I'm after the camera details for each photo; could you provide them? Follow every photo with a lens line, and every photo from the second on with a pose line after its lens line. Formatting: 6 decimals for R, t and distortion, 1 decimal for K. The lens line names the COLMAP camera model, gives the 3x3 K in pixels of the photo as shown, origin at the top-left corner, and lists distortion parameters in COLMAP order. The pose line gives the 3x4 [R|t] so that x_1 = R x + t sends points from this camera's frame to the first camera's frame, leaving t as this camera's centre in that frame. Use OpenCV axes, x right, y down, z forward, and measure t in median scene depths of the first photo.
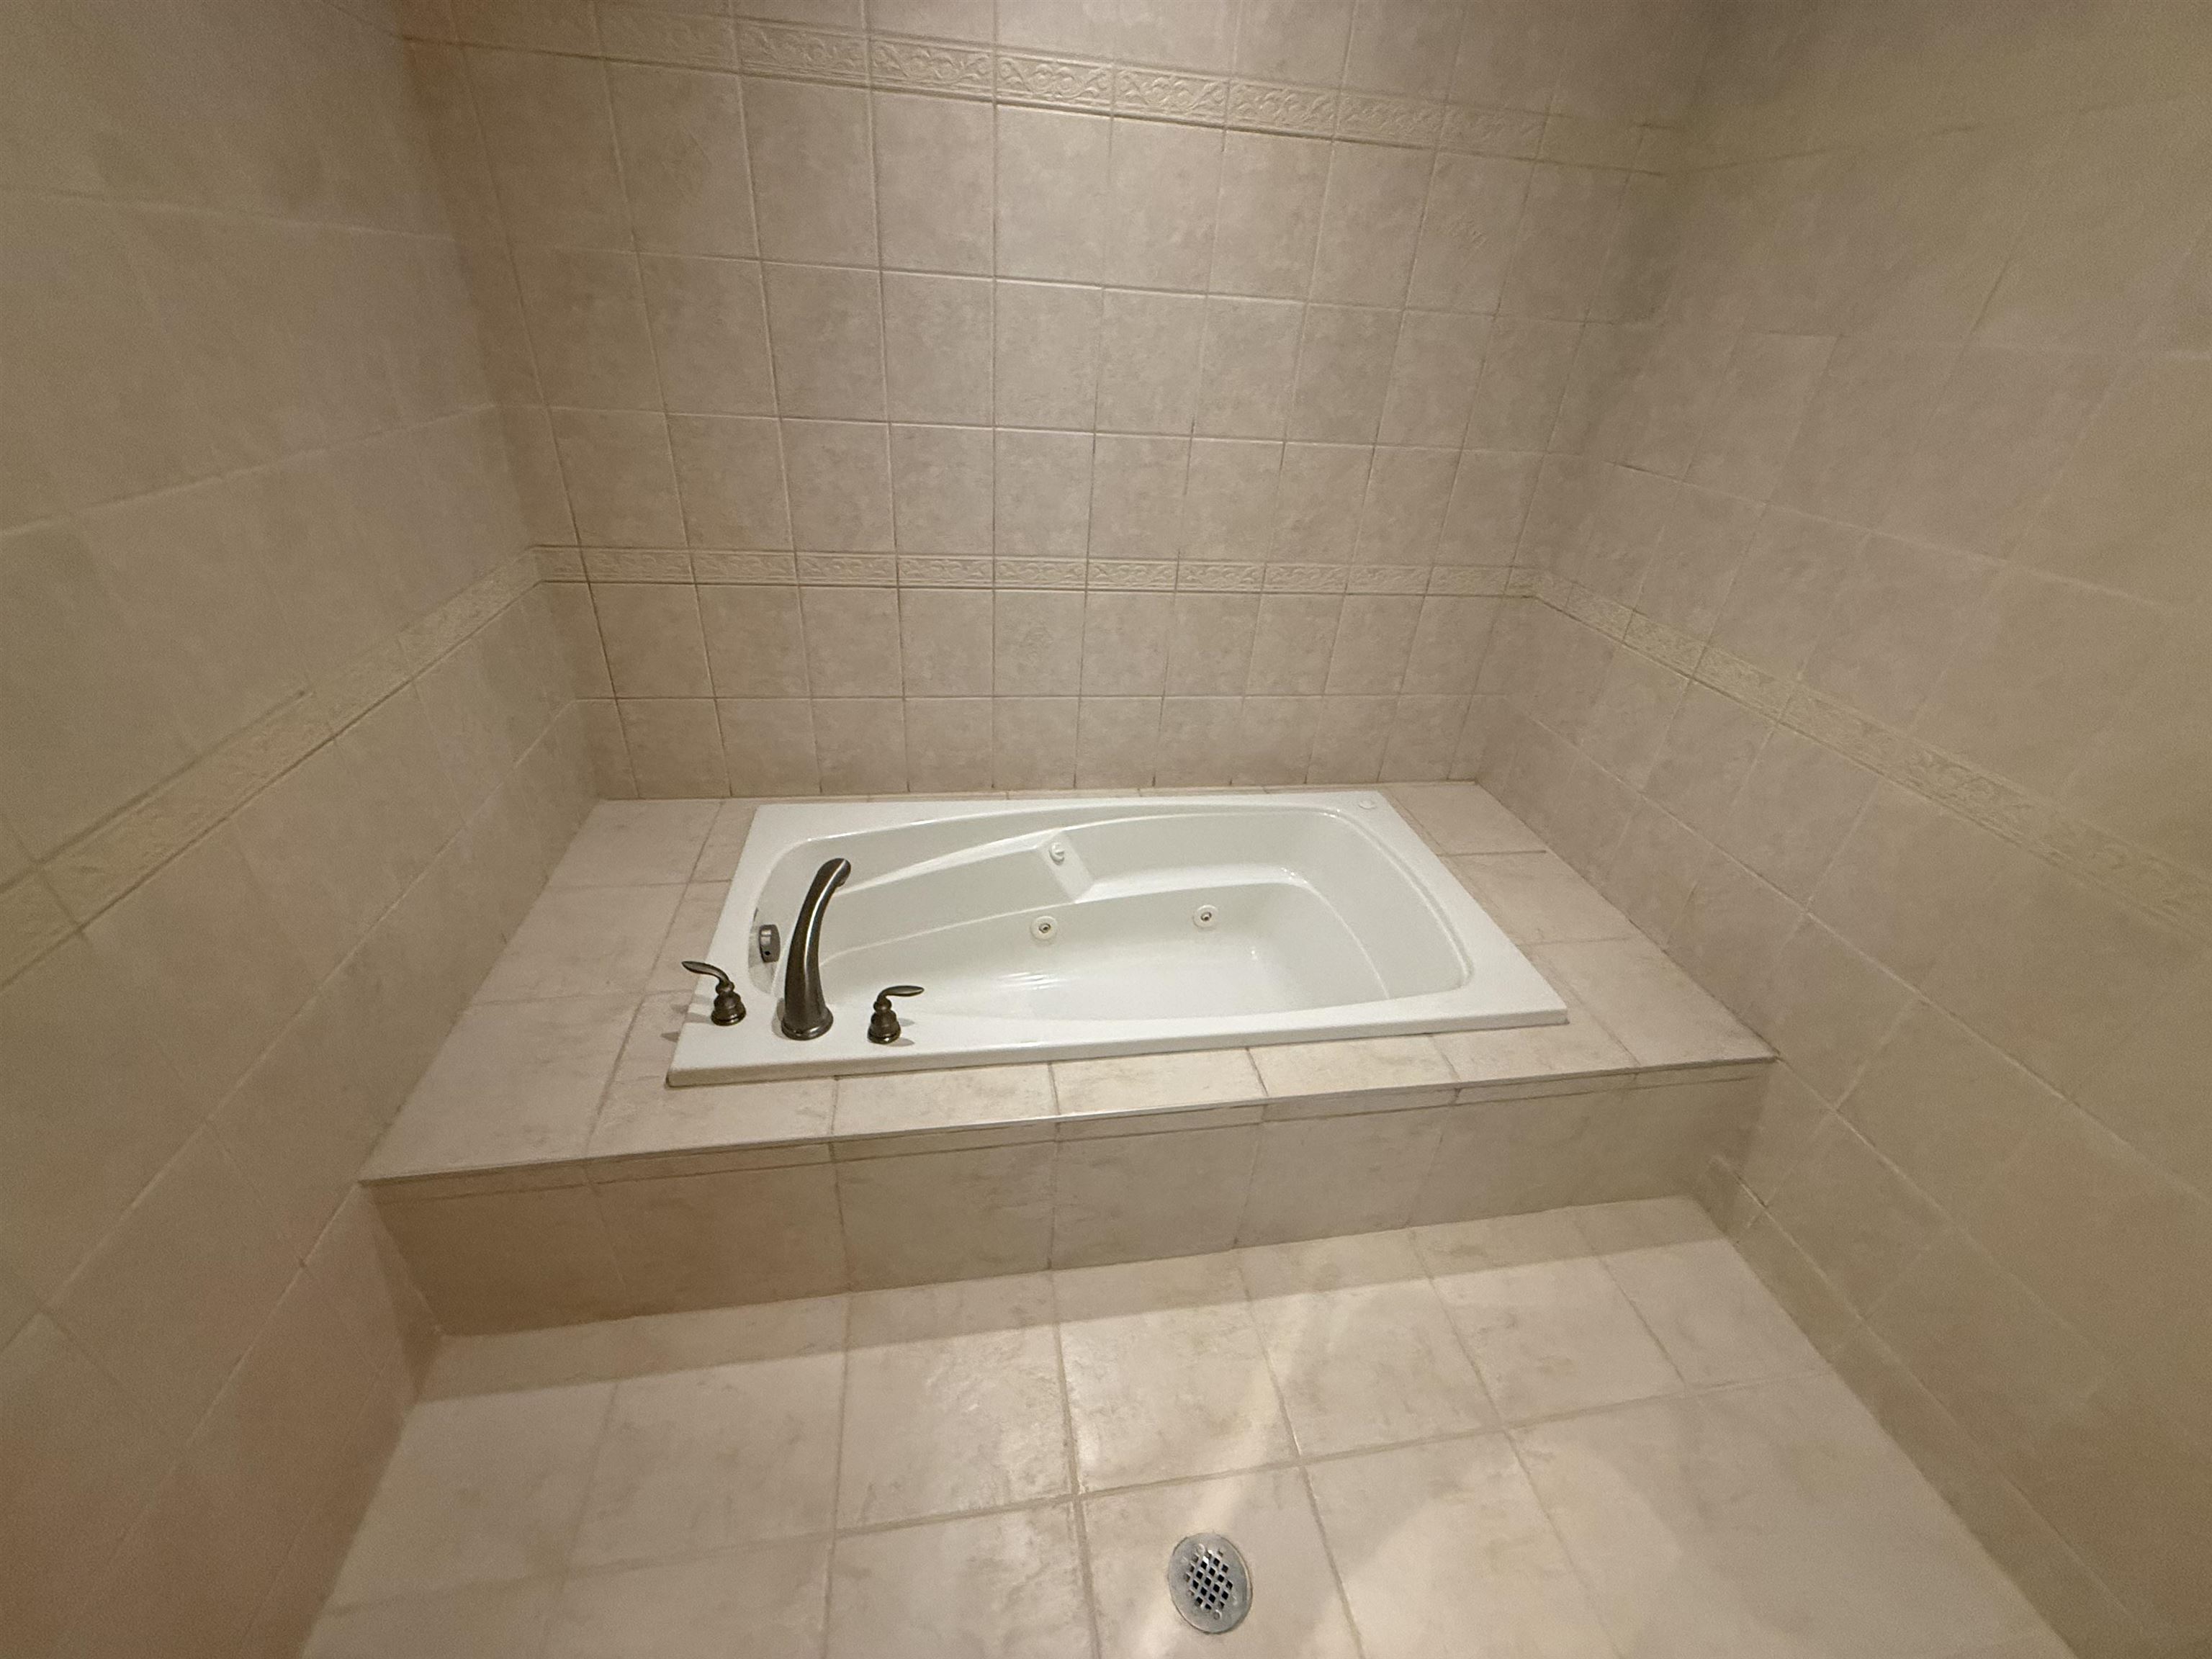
lens RADIAL K [[884.9, 0, 1103.9], [0, 884.9, 823.2], [0, 0, 1]] dist [0.001235, 0.000074]
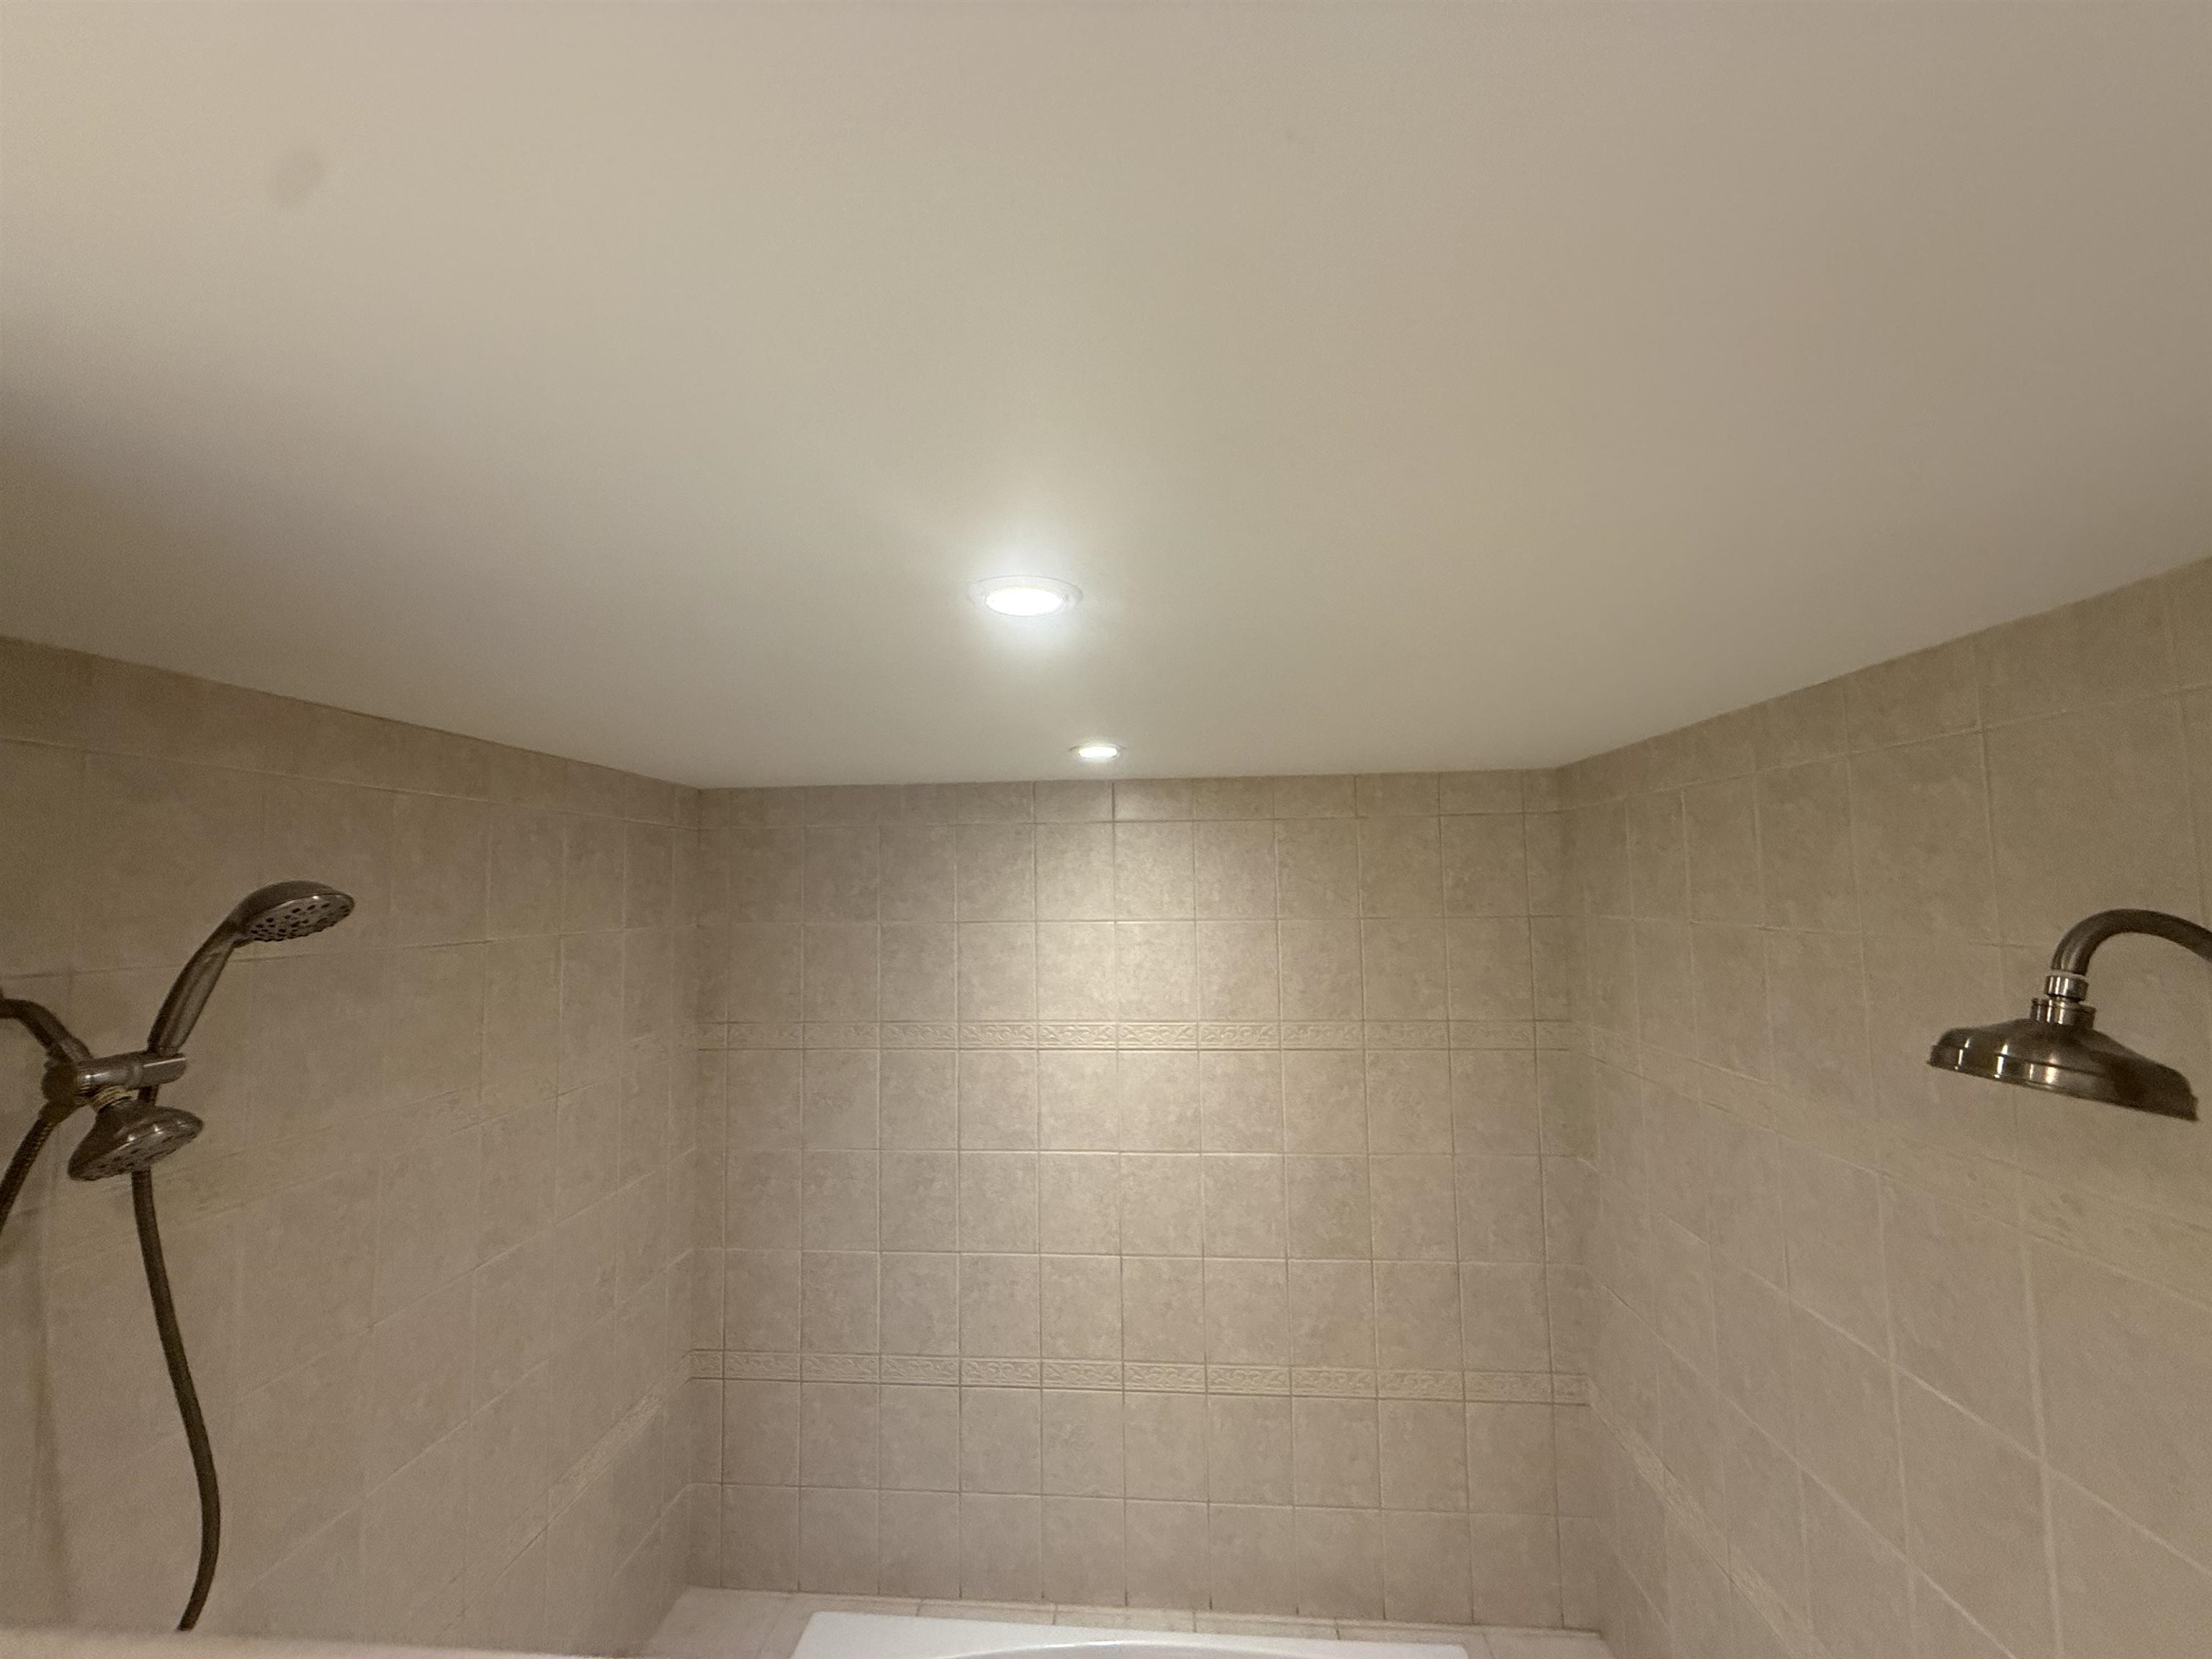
lens RADIAL K [[884.9, 0, 1101.7], [0, 884.9, 828.3], [0, 0, 1]] dist [0.001235, 0.000074]
pose [[0.968528, -0.091741, -0.231383, 0.296967], [-0.057765, 0.821372, -0.567460, -0.228449], [0.242111, 0.562967, 0.790222, -0.300739]]
